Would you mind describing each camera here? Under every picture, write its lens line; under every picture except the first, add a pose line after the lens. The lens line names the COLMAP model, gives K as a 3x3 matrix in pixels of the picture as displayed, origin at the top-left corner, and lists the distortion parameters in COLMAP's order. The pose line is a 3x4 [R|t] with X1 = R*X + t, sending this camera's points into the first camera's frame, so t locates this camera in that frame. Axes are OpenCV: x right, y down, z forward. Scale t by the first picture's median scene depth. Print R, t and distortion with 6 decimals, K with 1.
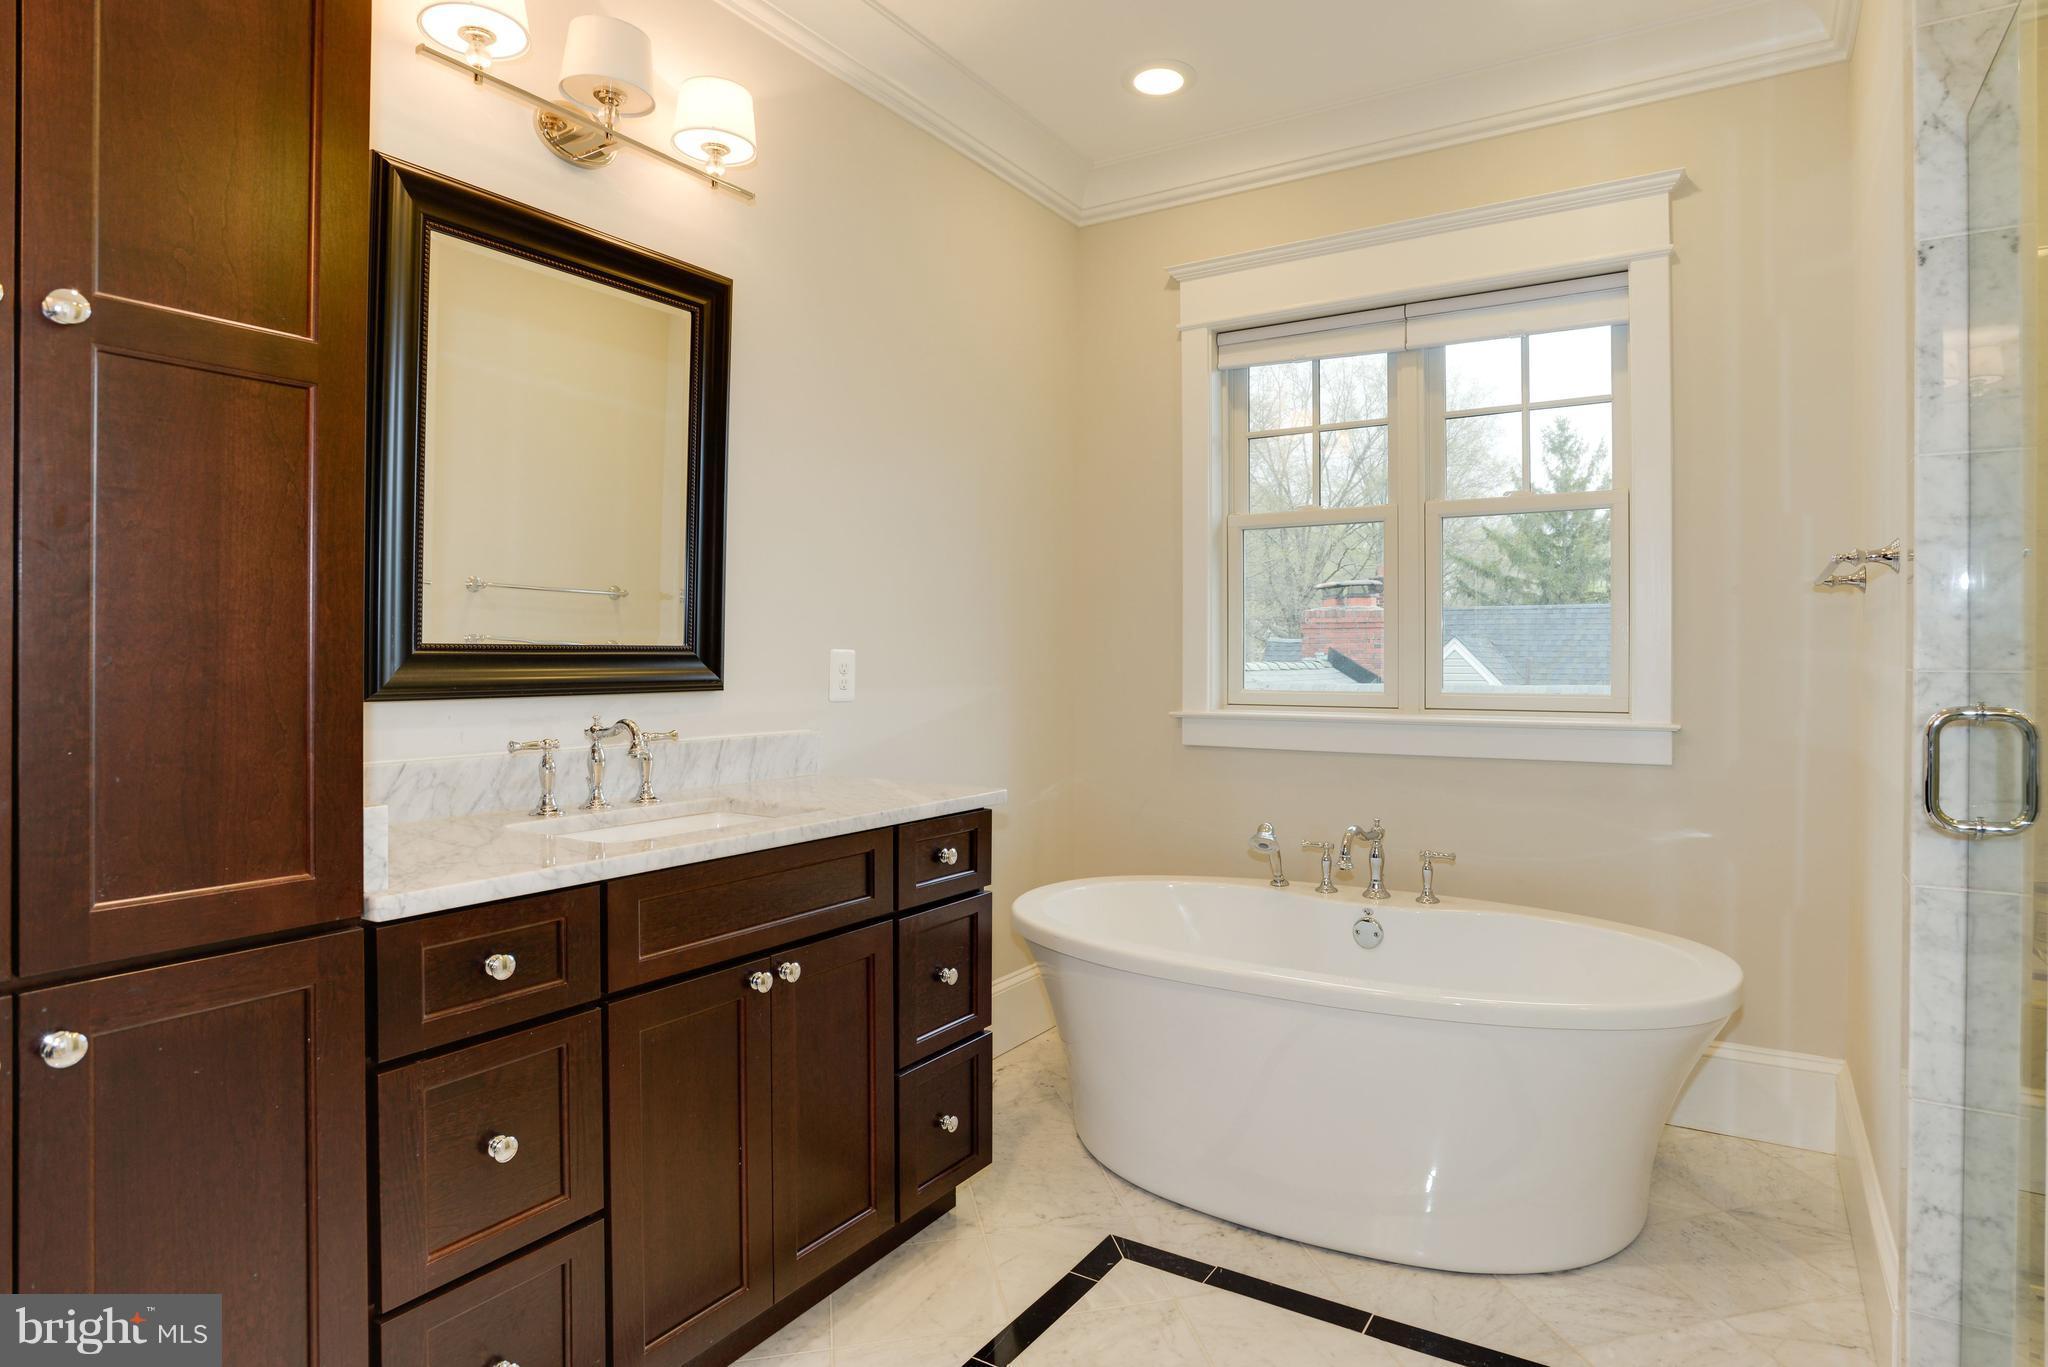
lens RADIAL K [[1058.5, 0, 1024.0], [0, 1058.5, 683.5], [0, 0, 1]] dist [-0.067035, 0.000363]
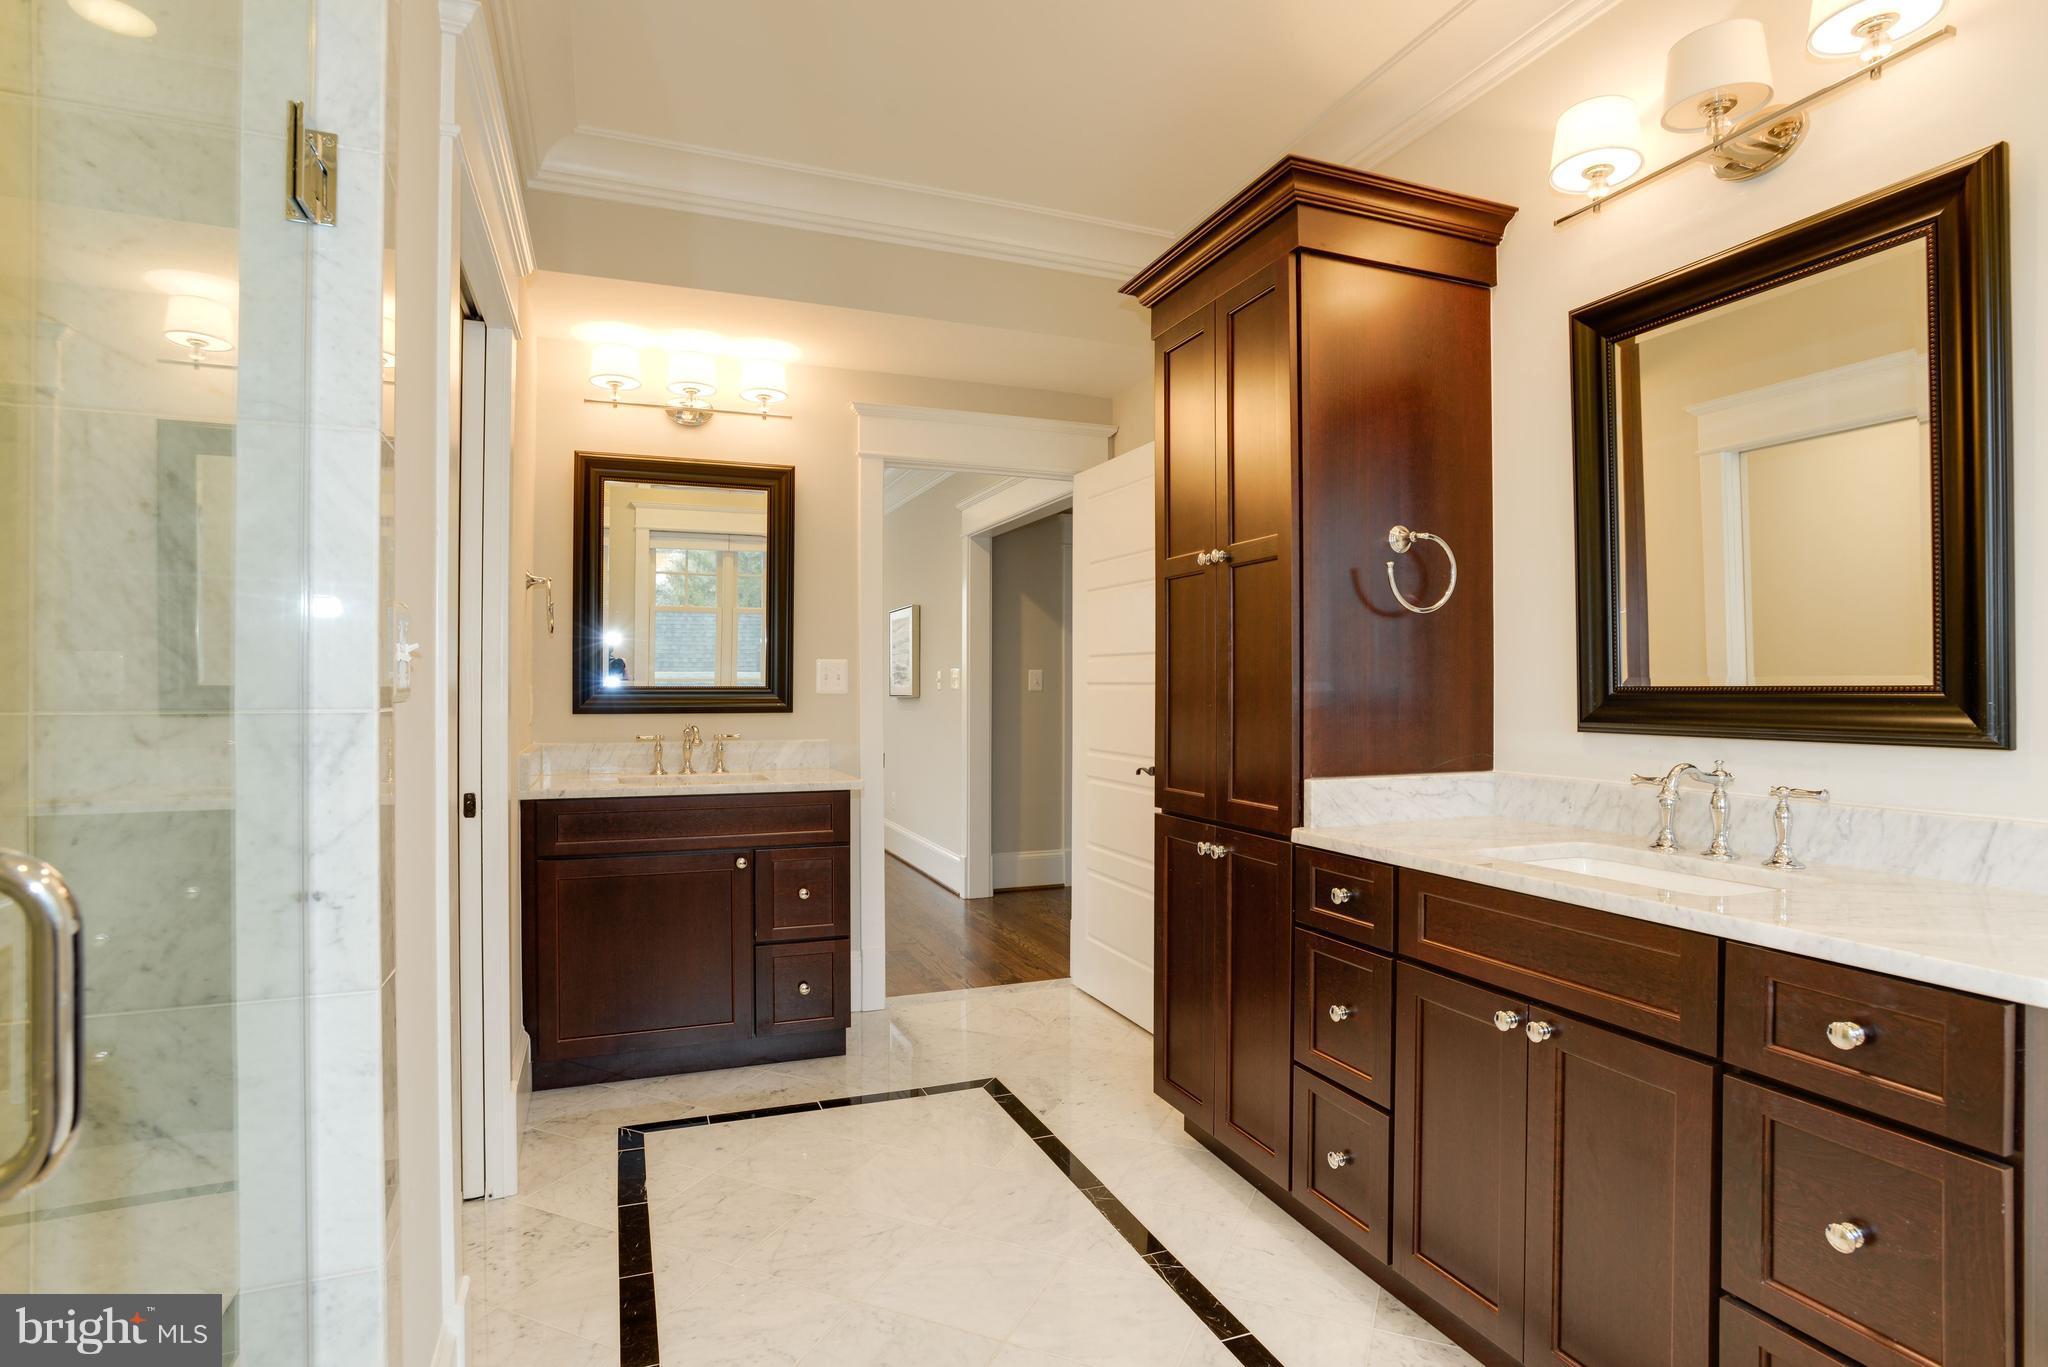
lens RADIAL K [[1058.5, 0, 1024.0], [0, 1058.5, 683.5], [0, 0, 1]] dist [-0.067035, 0.000363]
pose [[-0.561735, -0.000614, -0.827317, 0.759408], [-0.020350, 0.999707, 0.013076, -0.040239], [0.827067, 0.024181, -0.561583, 1.058731]]
